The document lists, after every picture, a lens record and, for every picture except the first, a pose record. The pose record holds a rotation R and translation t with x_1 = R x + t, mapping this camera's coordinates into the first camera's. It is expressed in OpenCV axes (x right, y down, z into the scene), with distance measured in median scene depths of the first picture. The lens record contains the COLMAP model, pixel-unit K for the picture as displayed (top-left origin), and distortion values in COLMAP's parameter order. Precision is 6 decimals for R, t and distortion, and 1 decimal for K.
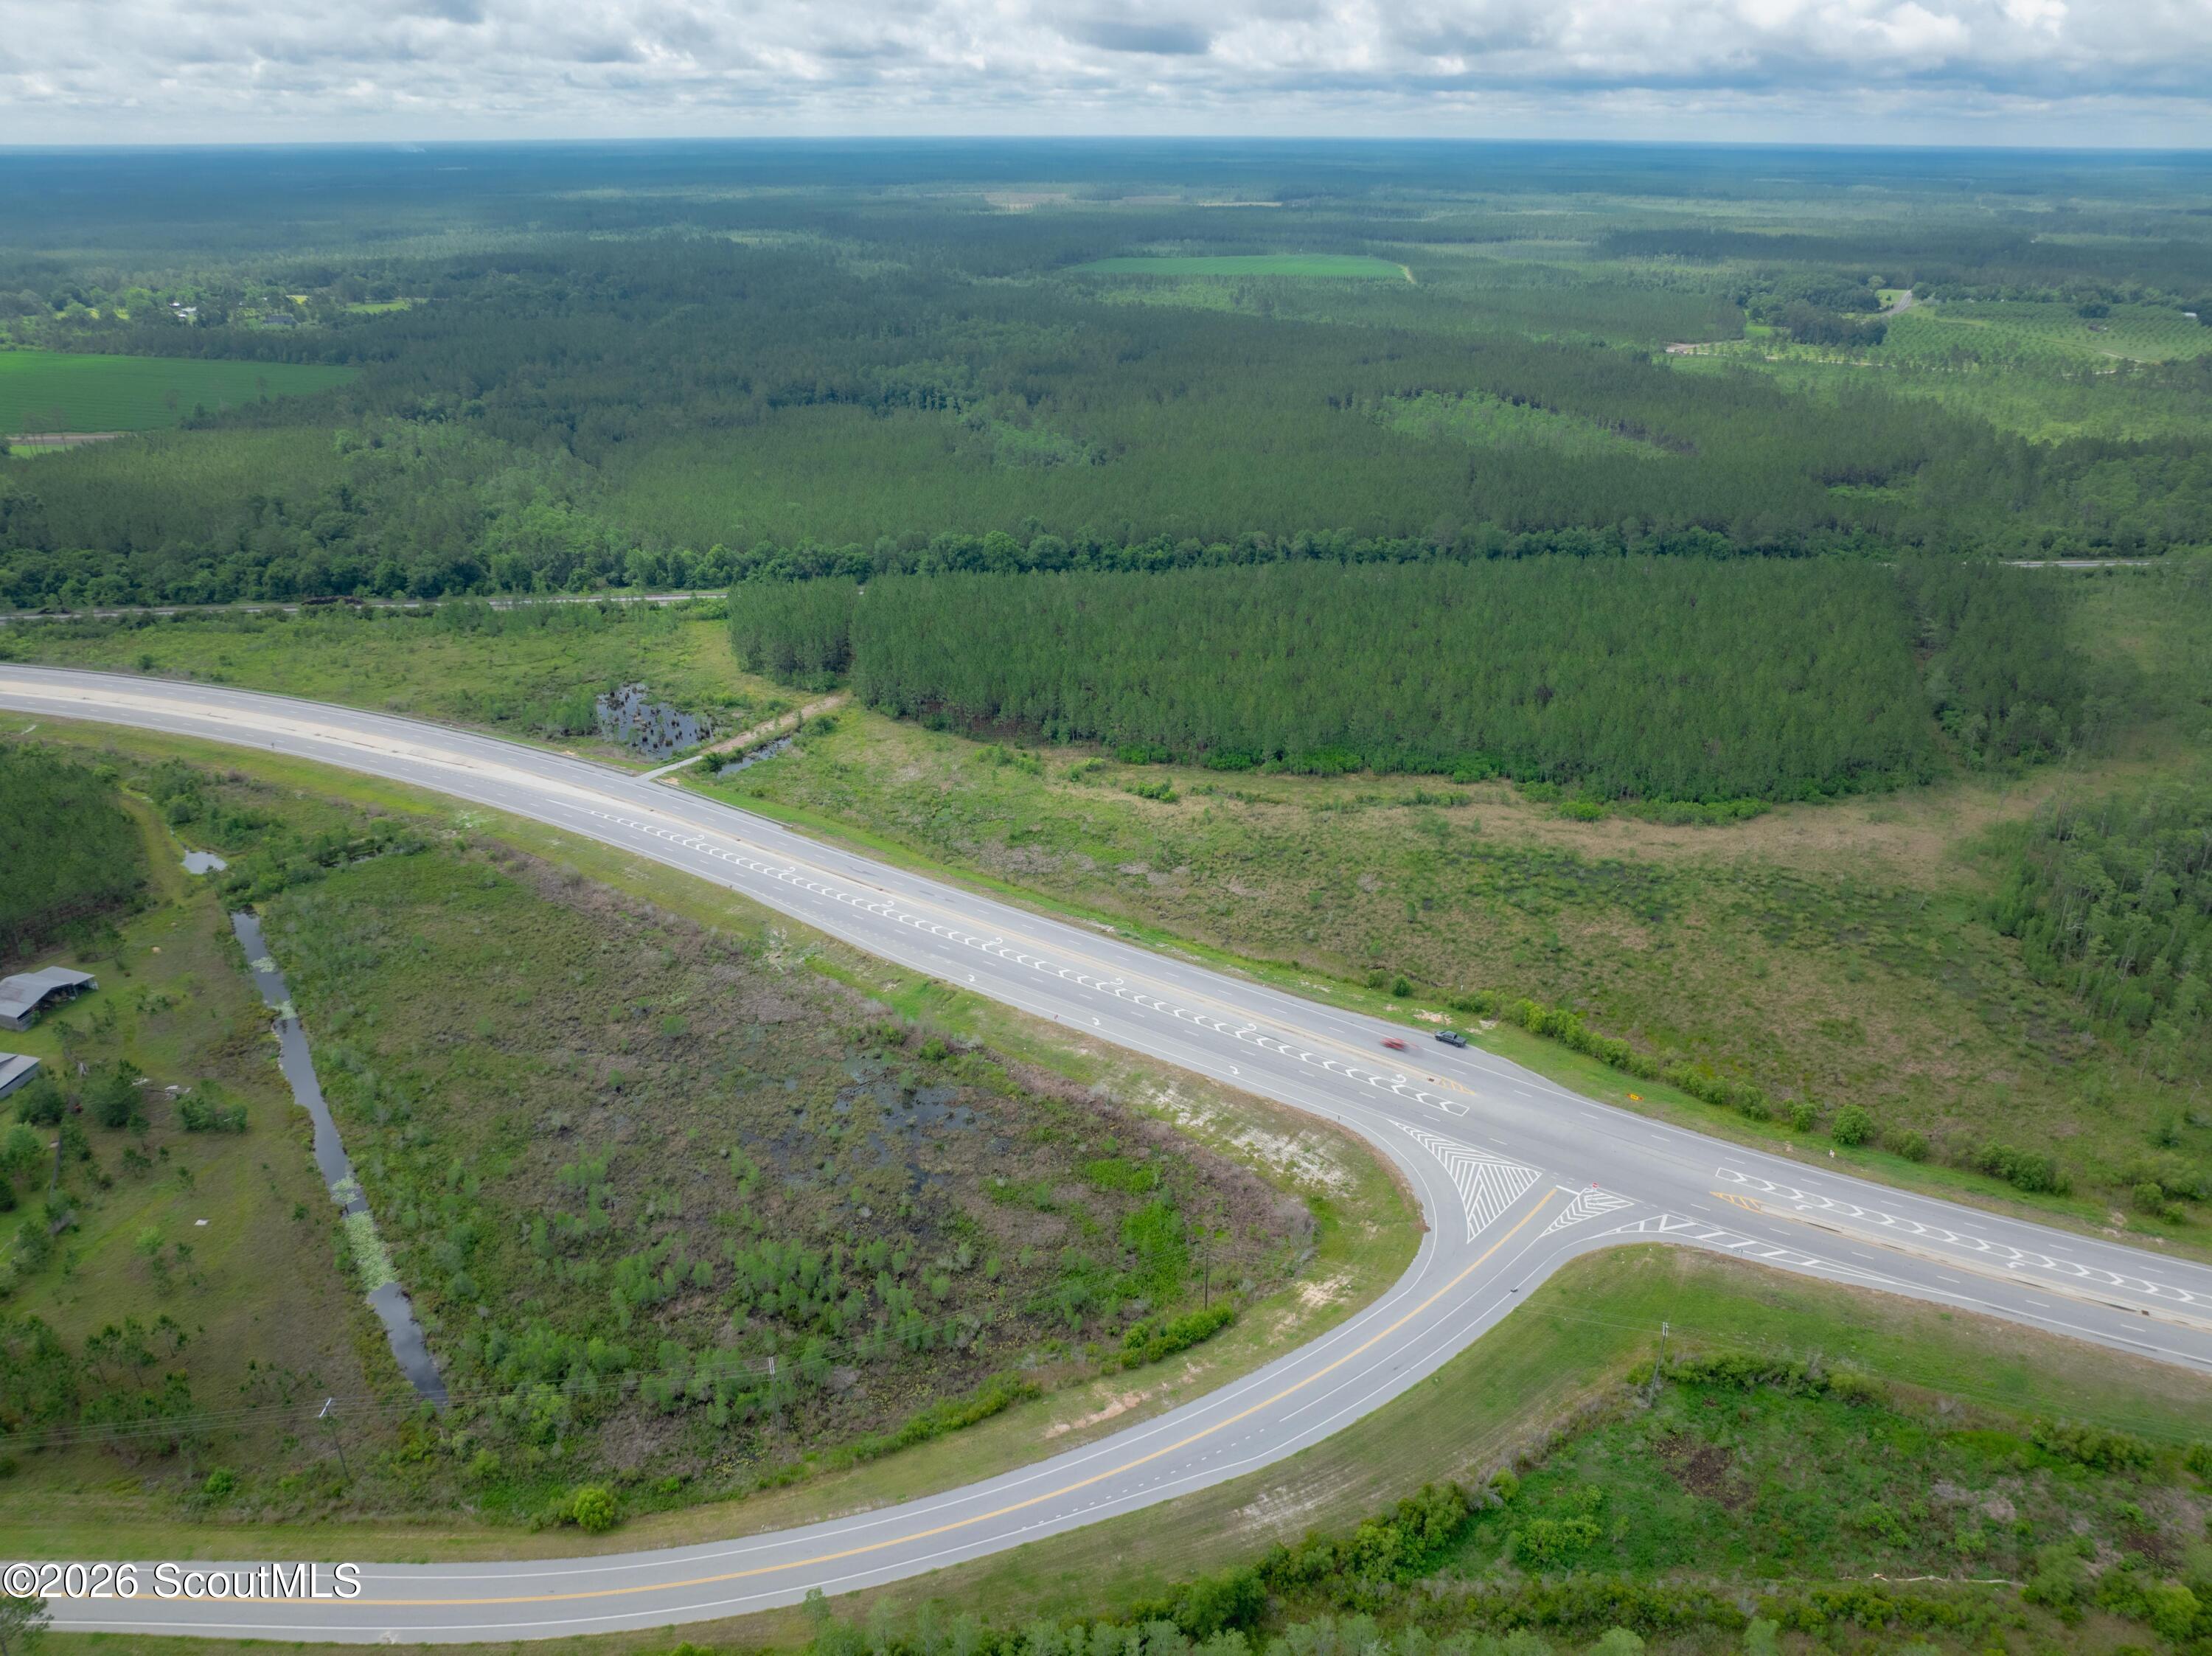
lens RADIAL K [[1578.4, 0, 1103.0], [0, 1578.4, 821.1], [0, 0, 1]] dist [-0.054568, 0.026372]
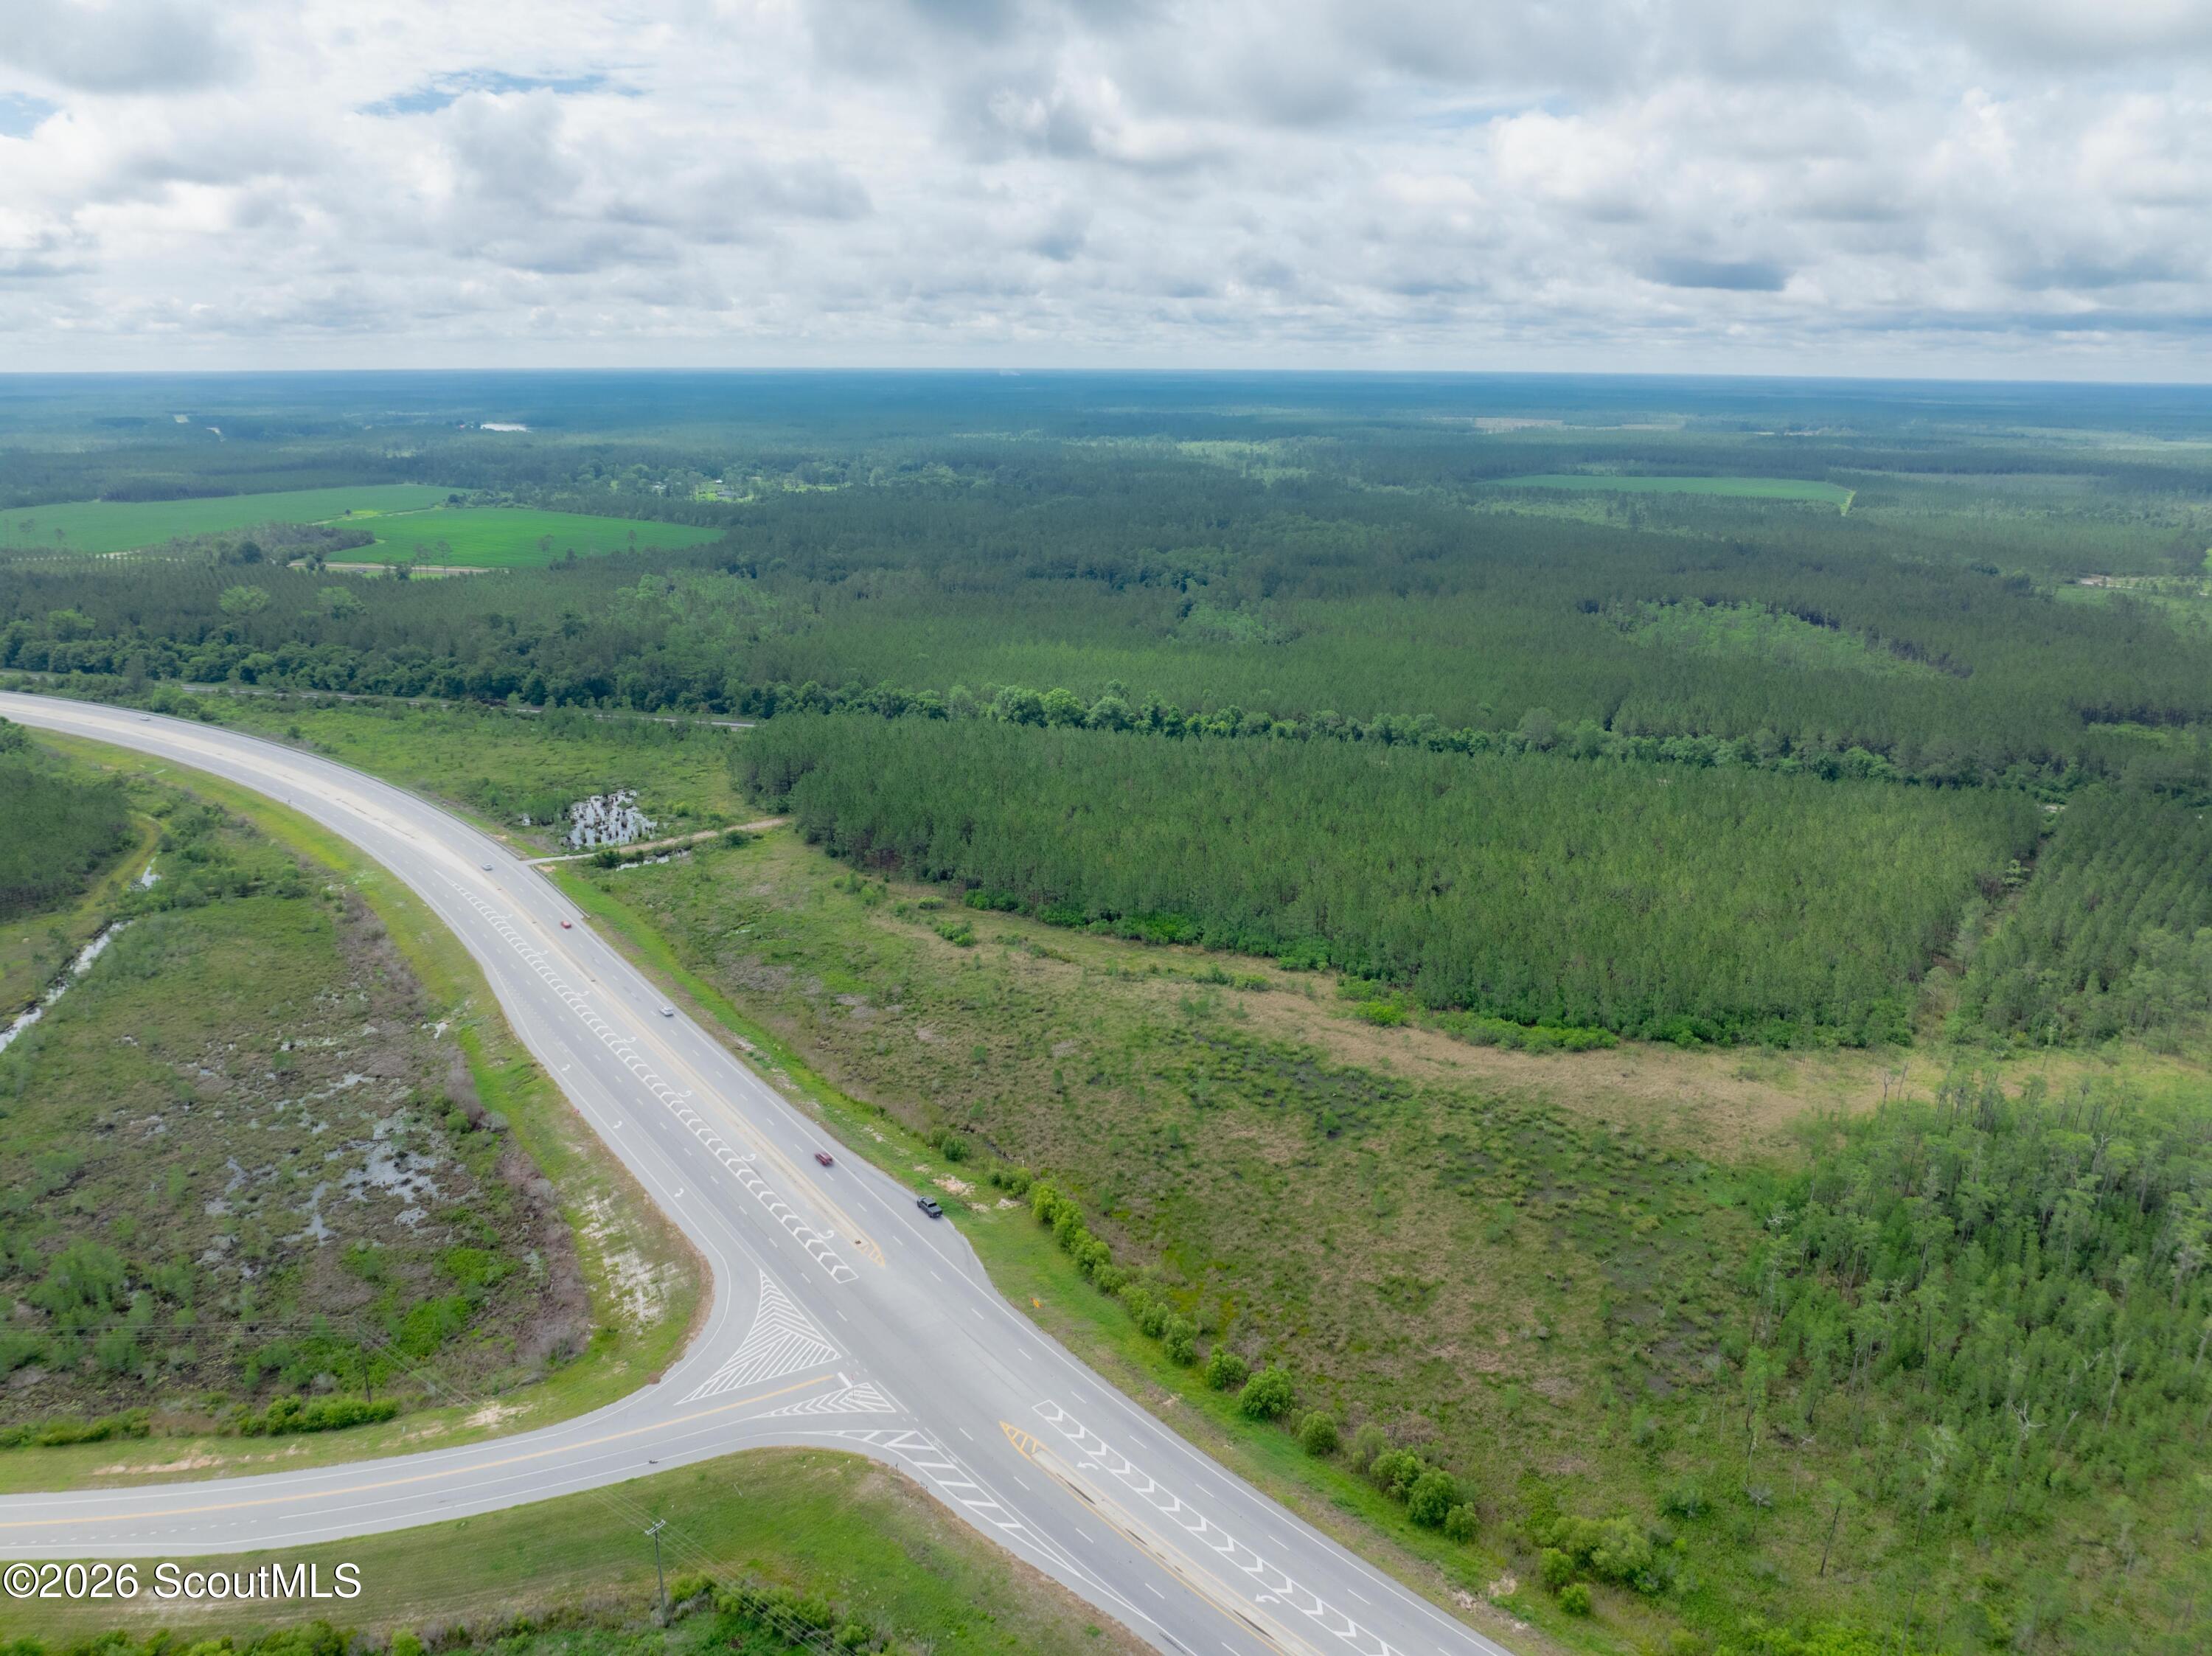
lens RADIAL K [[1576.8, 0, 1102.2], [0, 1576.8, 824.2], [0, 0, 1]] dist [-0.058492, 0.032690]
pose [[0.939196, 0.100412, -0.328372, 0.457153], [-0.142951, 0.983817, -0.108022, 0.006430], [0.312212, 0.148395, 0.938351, 0.133814]]
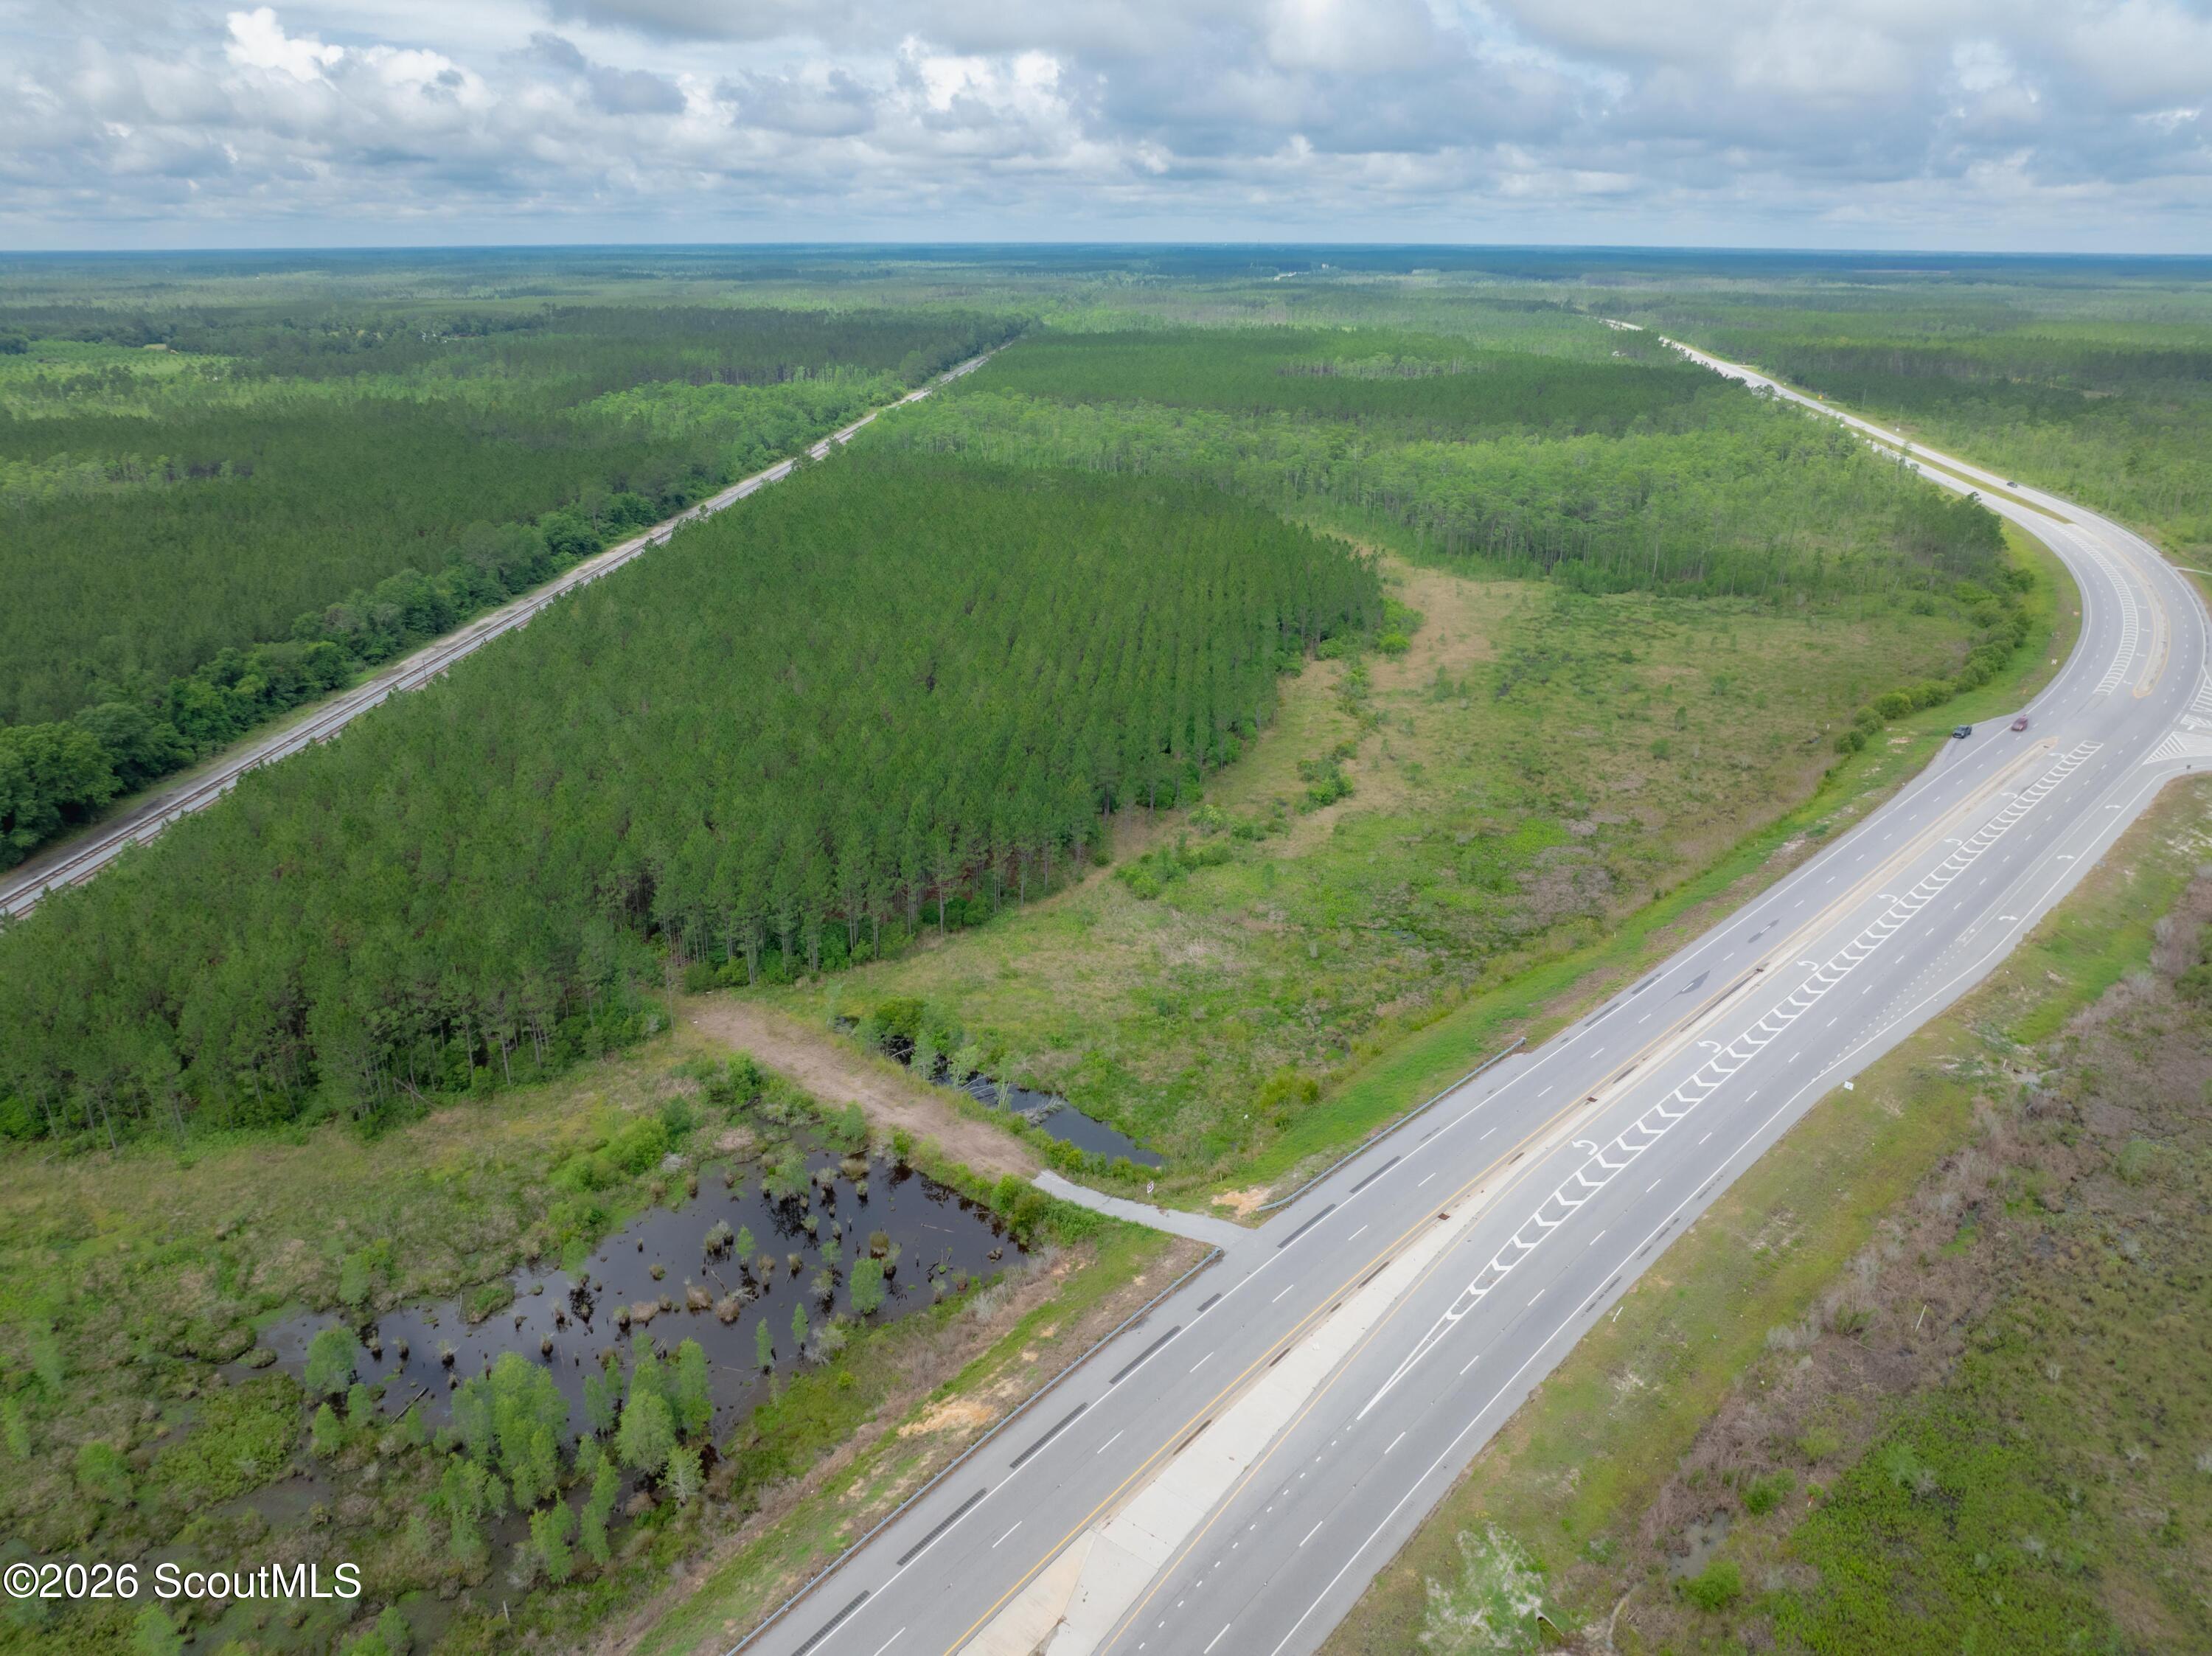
lens RADIAL K [[1557.6, 0, 1103.6], [0, 1557.6, 923.2], [0, 0, 1]] dist [-0.064364, 0.041903]
pose [[0.159409, -0.405688, 0.900004, -0.644503], [0.404877, 0.858329, 0.315190, -0.233881], [-0.900368, 0.314147, 0.301079, 0.978792]]
